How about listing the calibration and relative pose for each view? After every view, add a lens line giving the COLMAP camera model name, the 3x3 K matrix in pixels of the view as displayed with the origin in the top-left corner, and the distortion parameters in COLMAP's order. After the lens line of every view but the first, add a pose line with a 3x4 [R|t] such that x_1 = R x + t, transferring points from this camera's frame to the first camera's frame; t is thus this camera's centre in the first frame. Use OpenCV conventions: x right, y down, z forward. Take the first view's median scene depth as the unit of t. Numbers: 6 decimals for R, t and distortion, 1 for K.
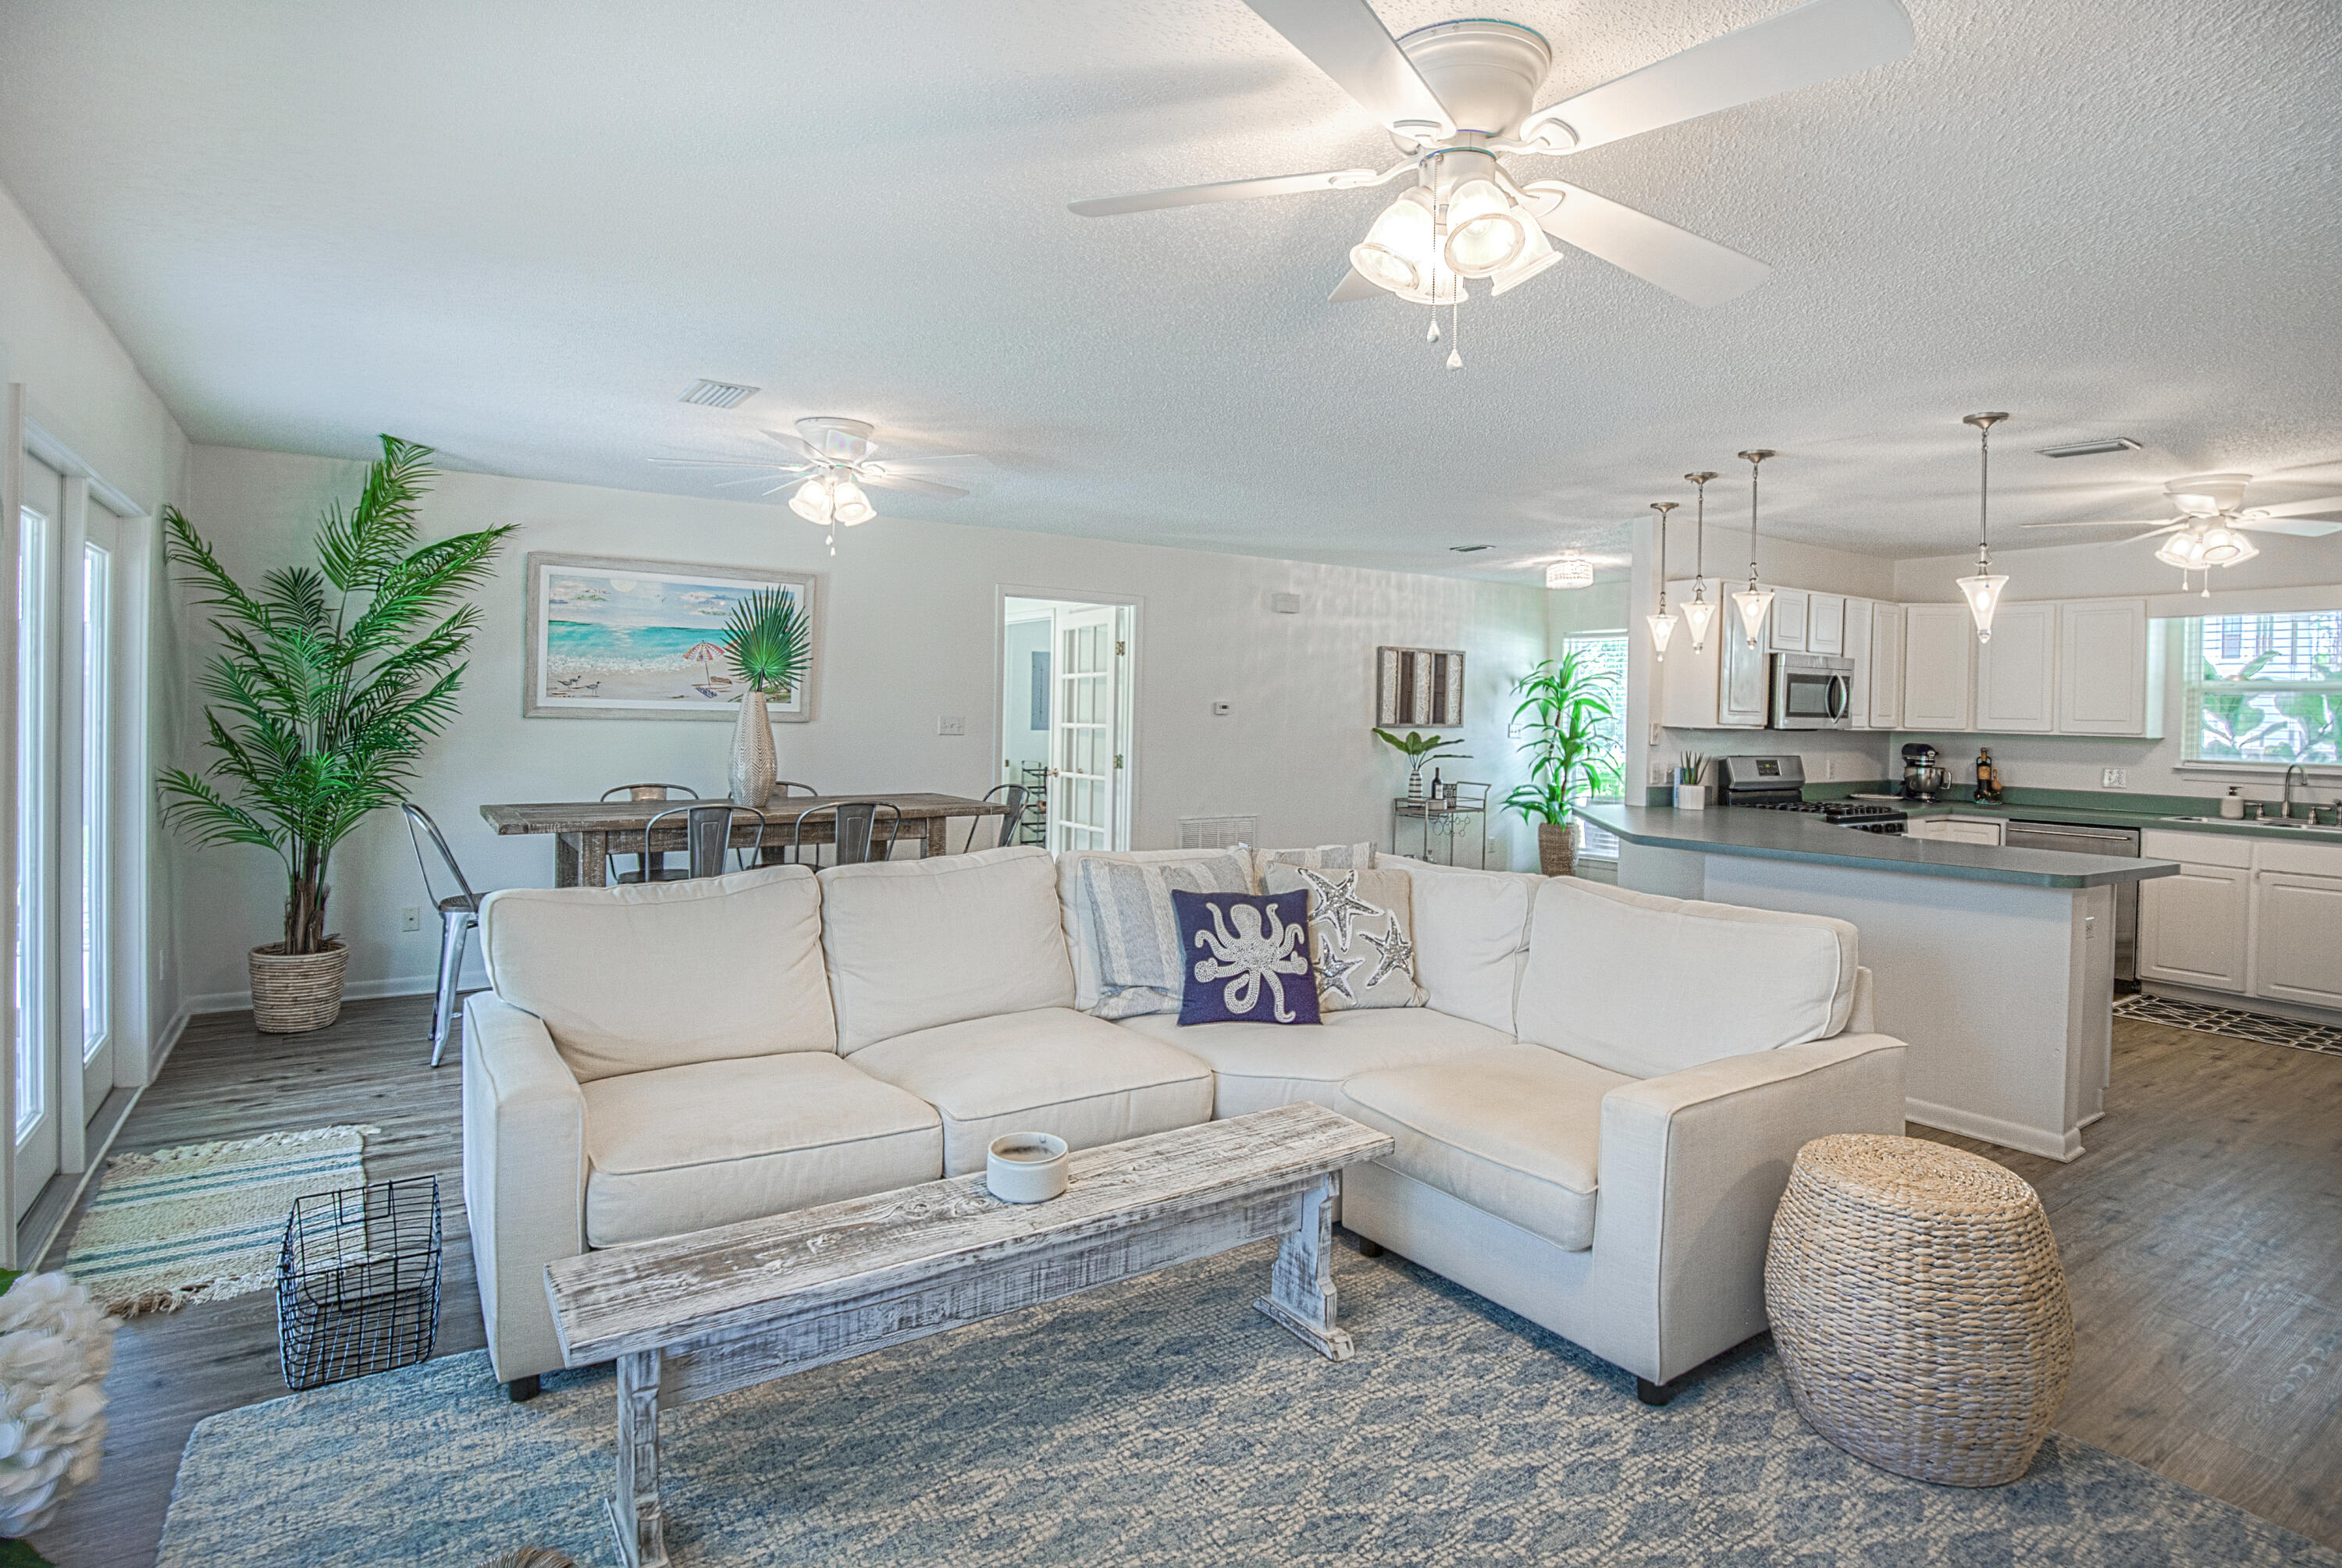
lens RADIAL K [[1203.6, 0, 1170.2], [0, 1203.6, 721.0], [0, 0, 1]] dist [-0.001839, -0.007620]
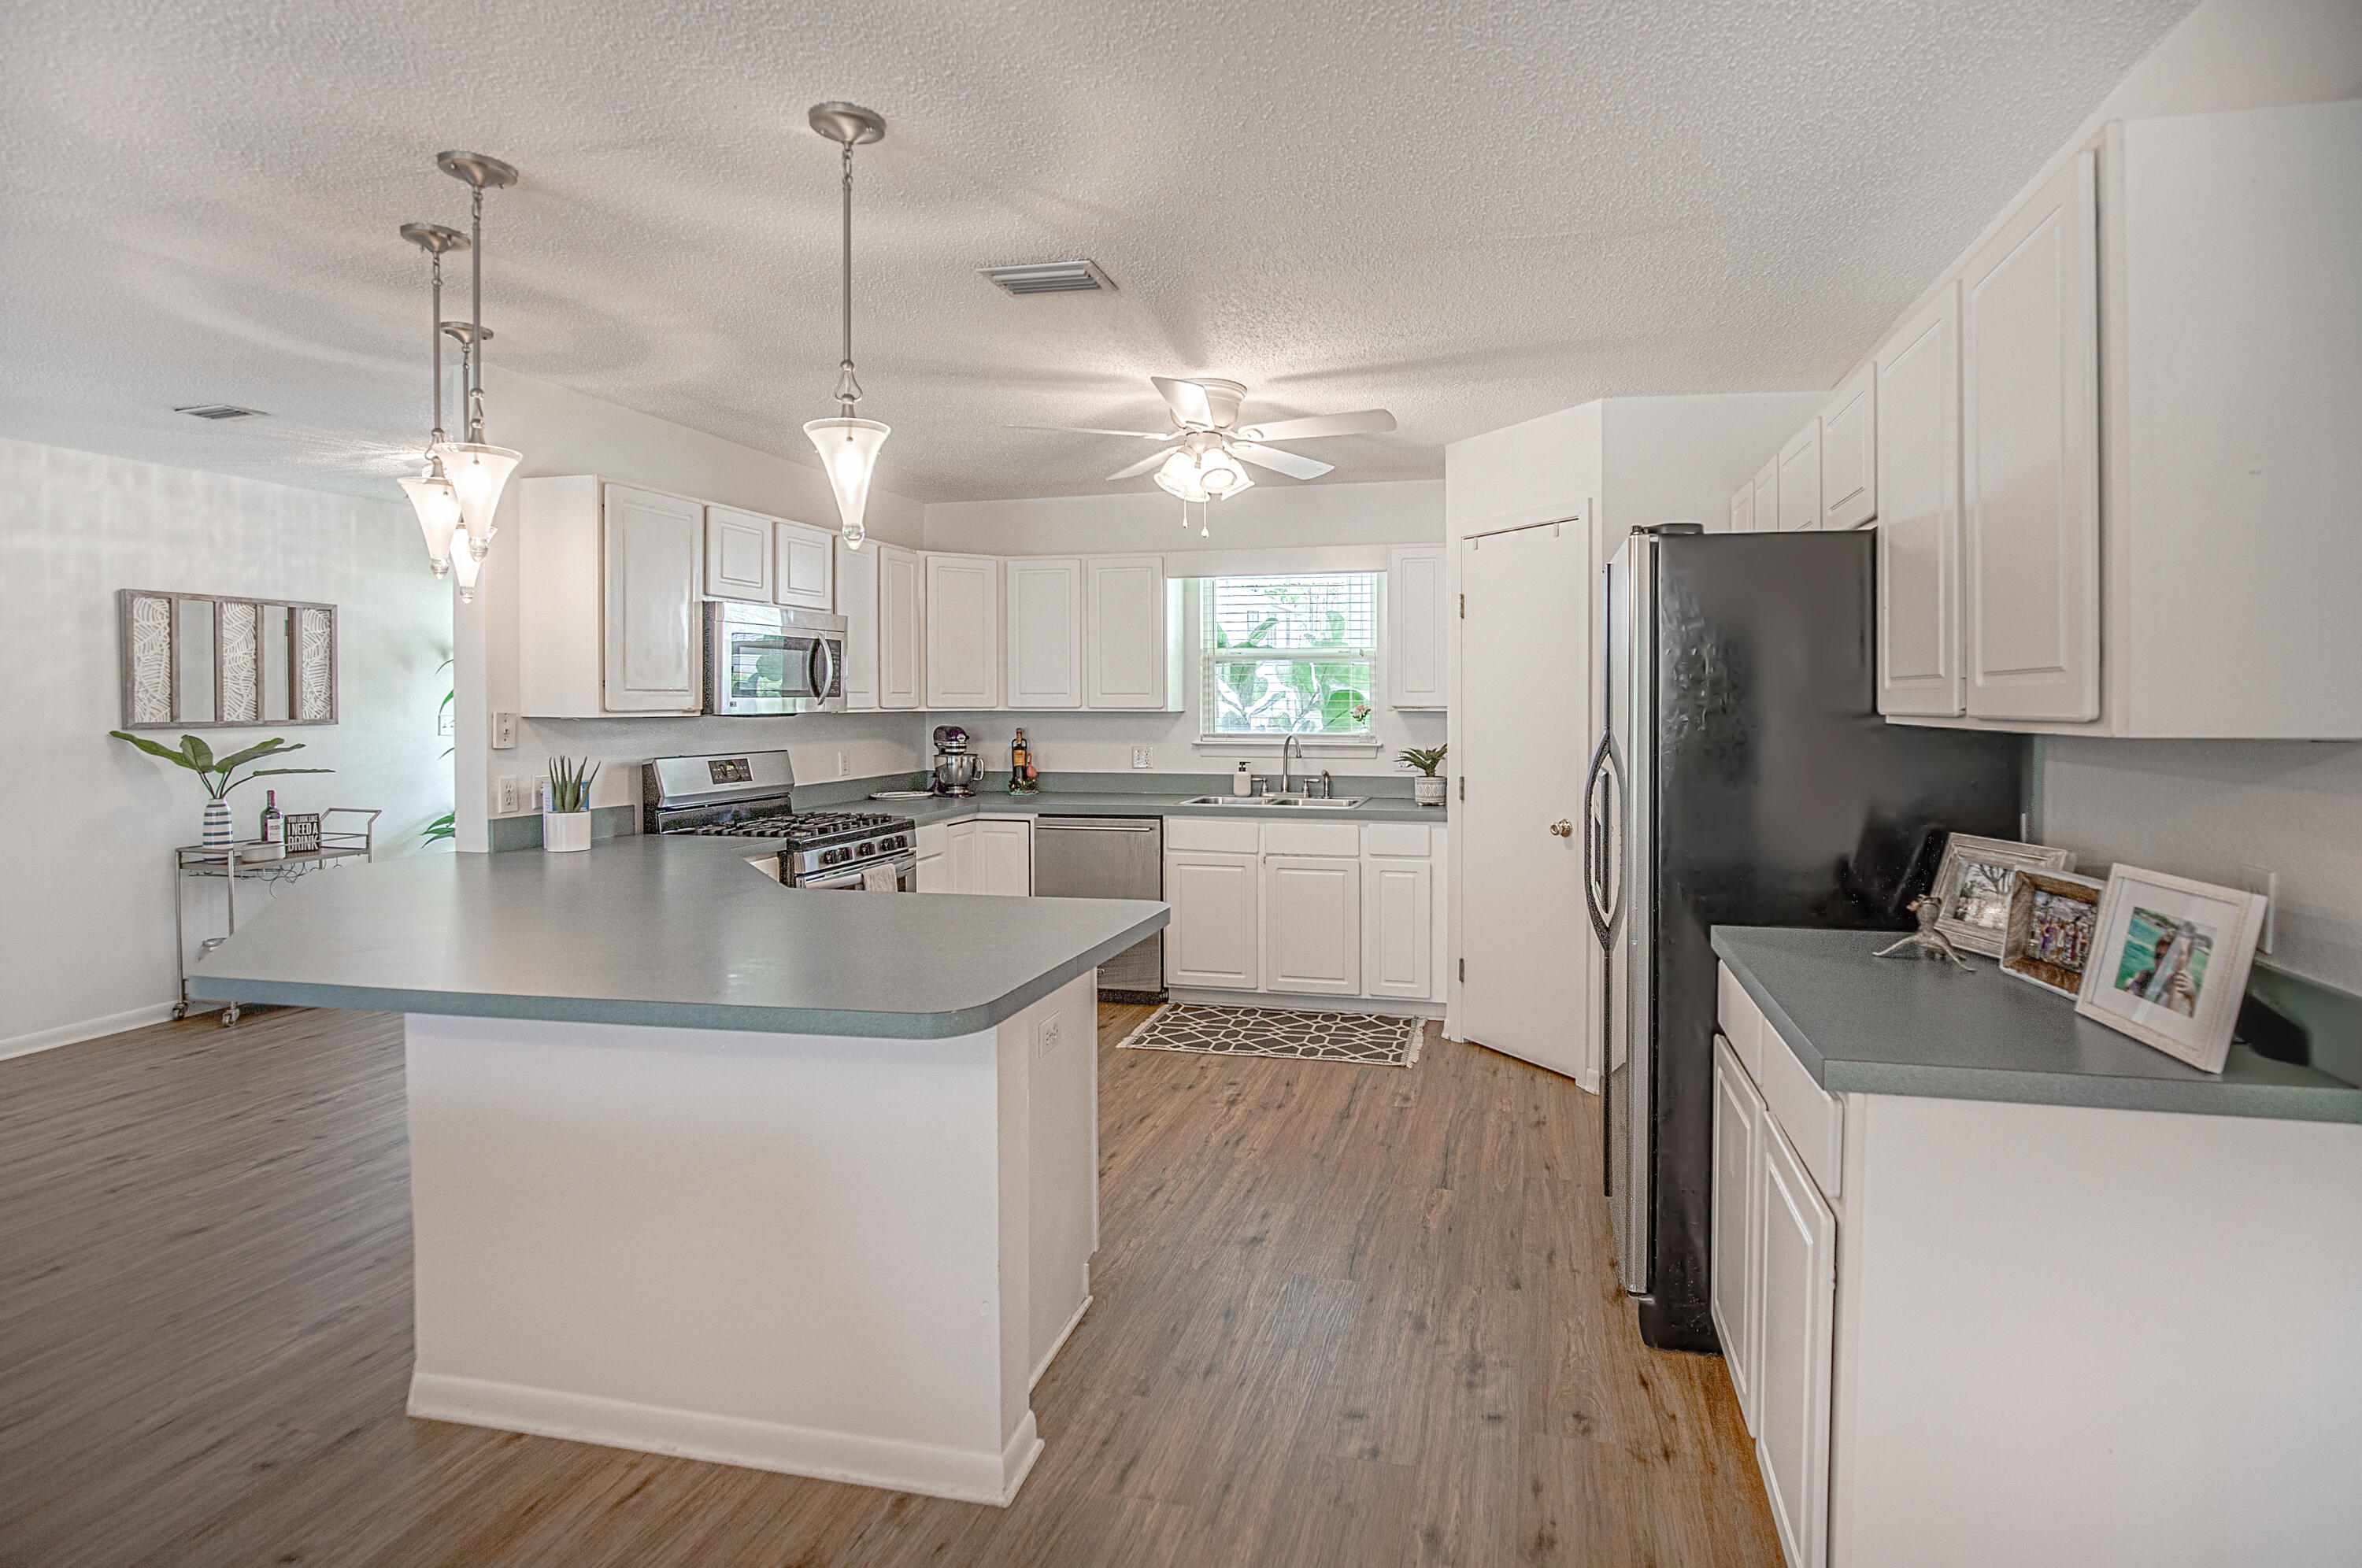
lens RADIAL K [[1151.9, 0, 1279.3], [0, 1151.9, 714.0], [0, 0, 1]] dist [0.001053, 0.000154]
pose [[0.732153, -0.031236, 0.680424, 0.281996], [0.024851, 0.999508, 0.019143, 0.001357], [-0.680687, 0.002894, 0.732568, 0.303298]]
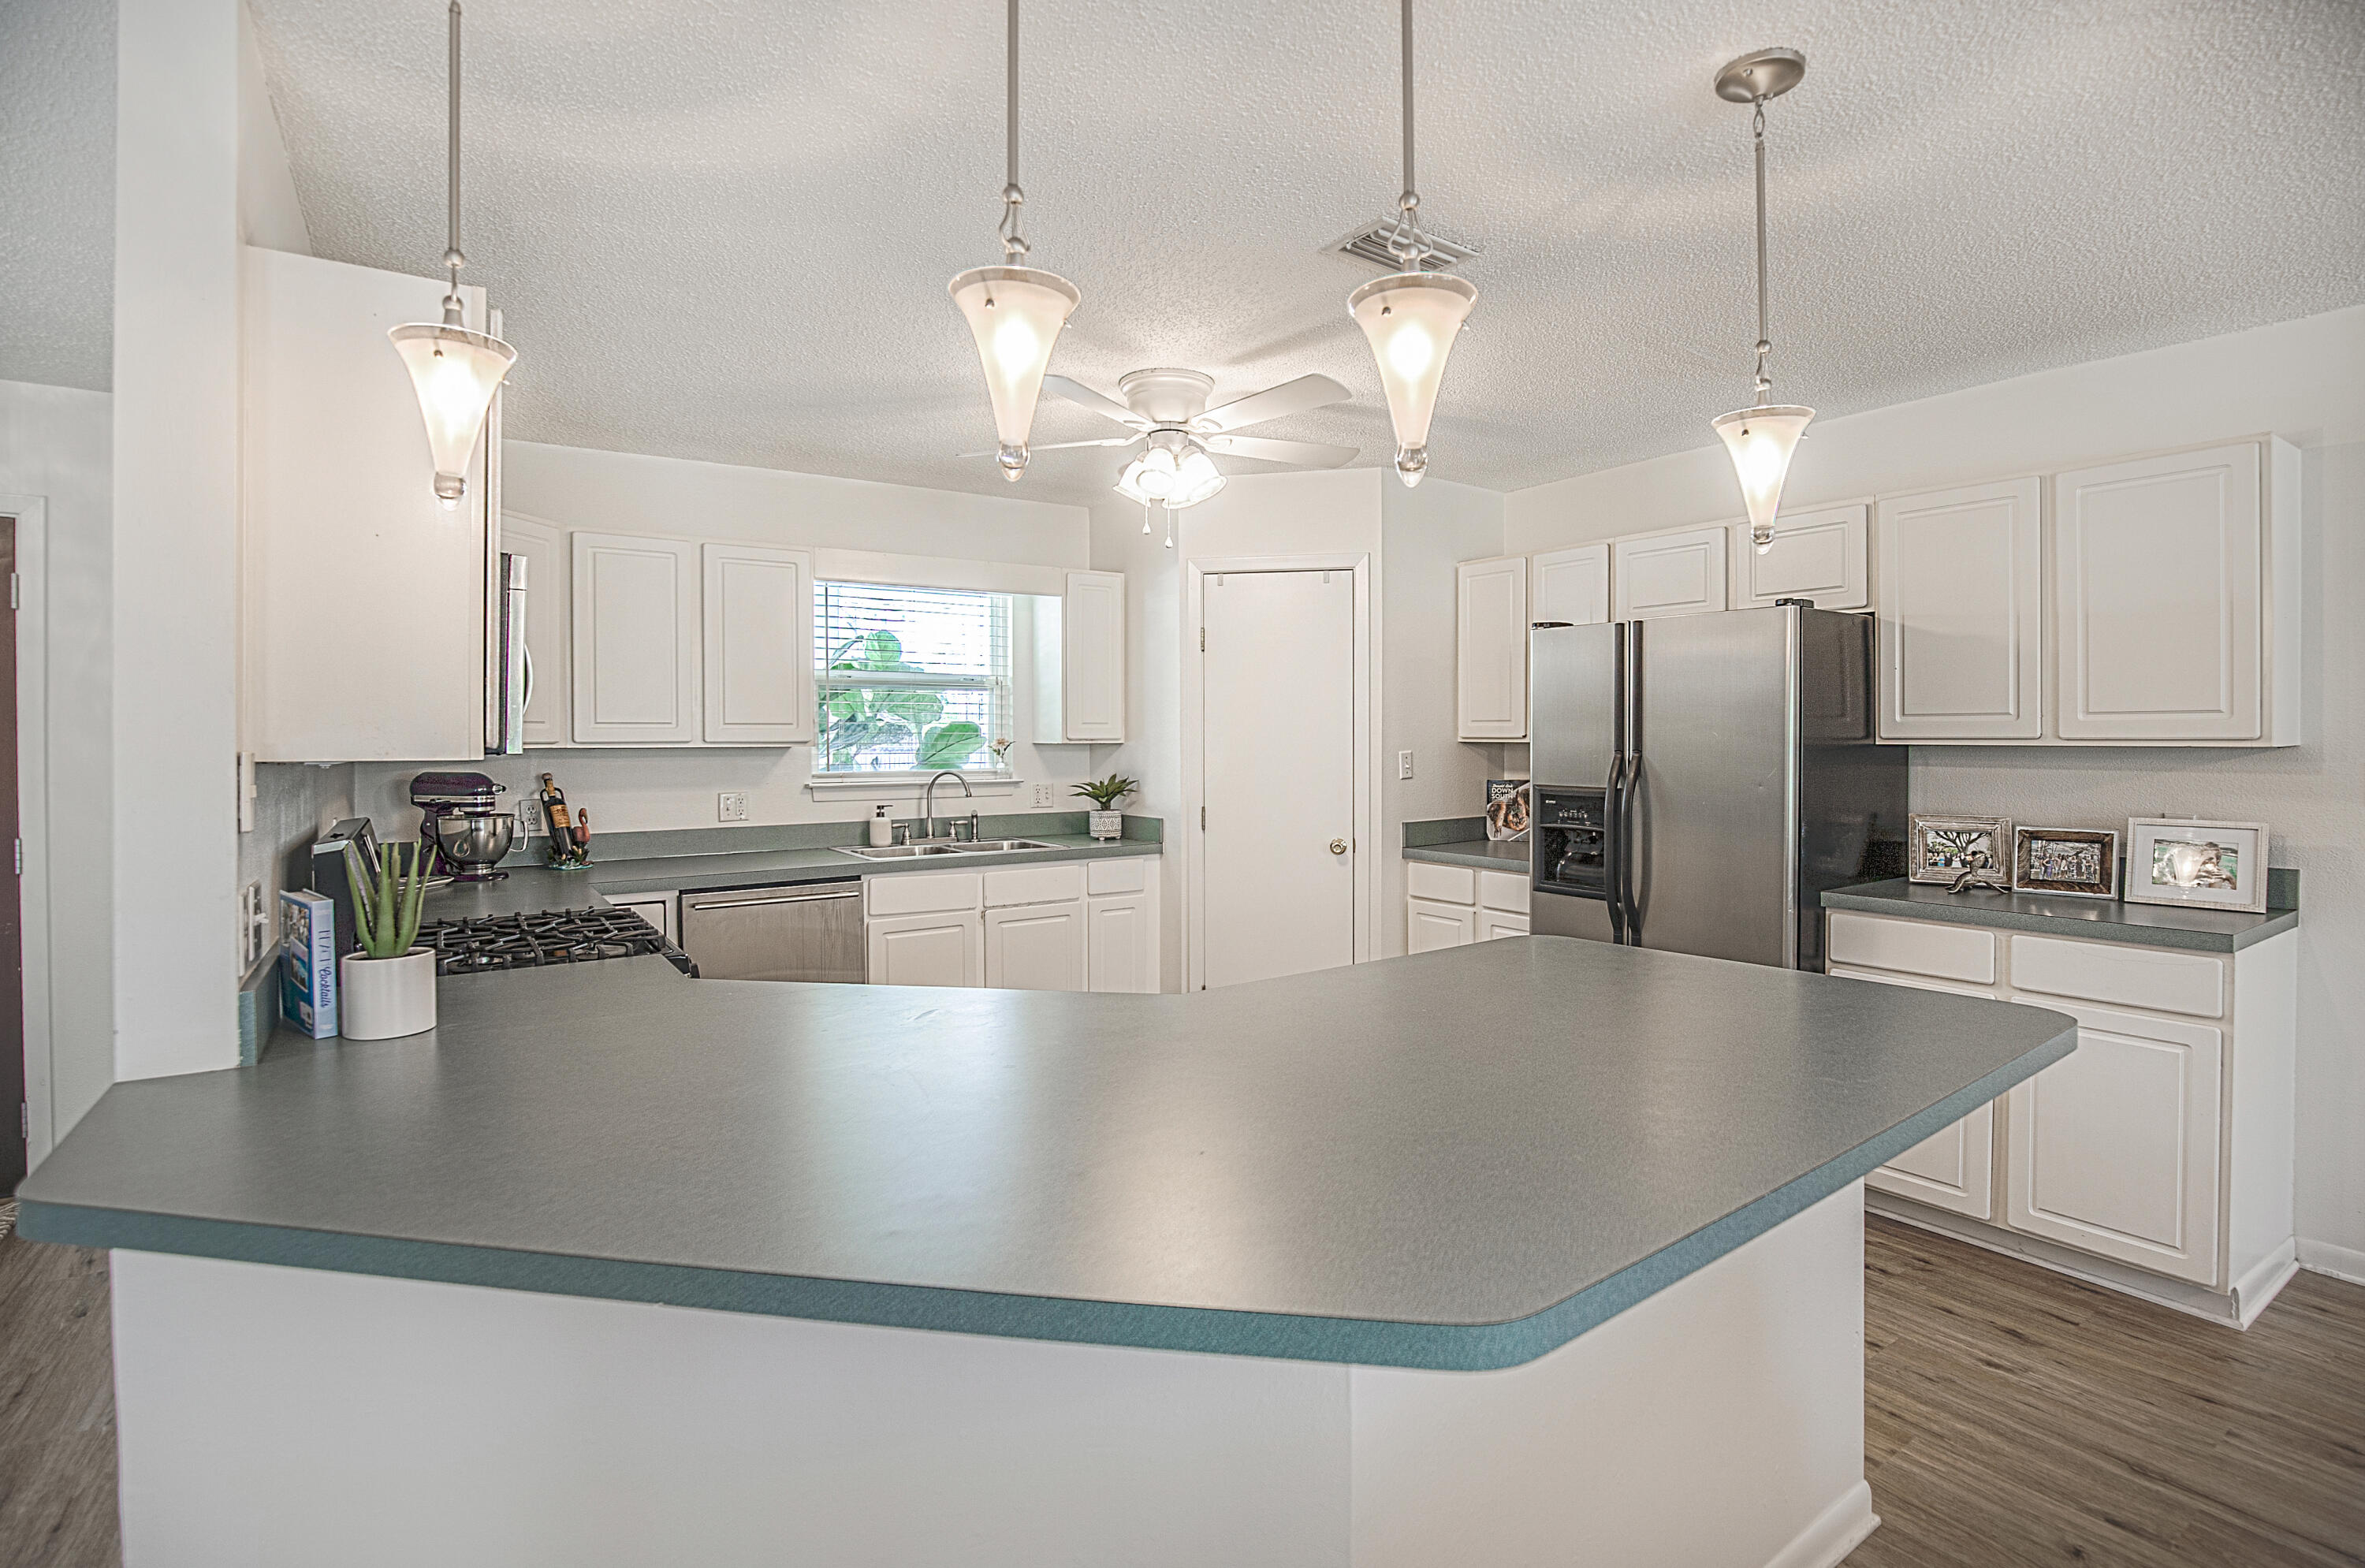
lens RADIAL K [[1123.3, 0, 1212.8], [0, 1123.3, 737.4], [0, 0, 1]] dist [-0.020806, -0.000230]
pose [[-0.001957, -0.024306, 0.999703, 0.144922], [0.014076, 0.999605, 0.024331, -0.004198], [-0.999899, 0.014120, -0.001614, 0.738247]]
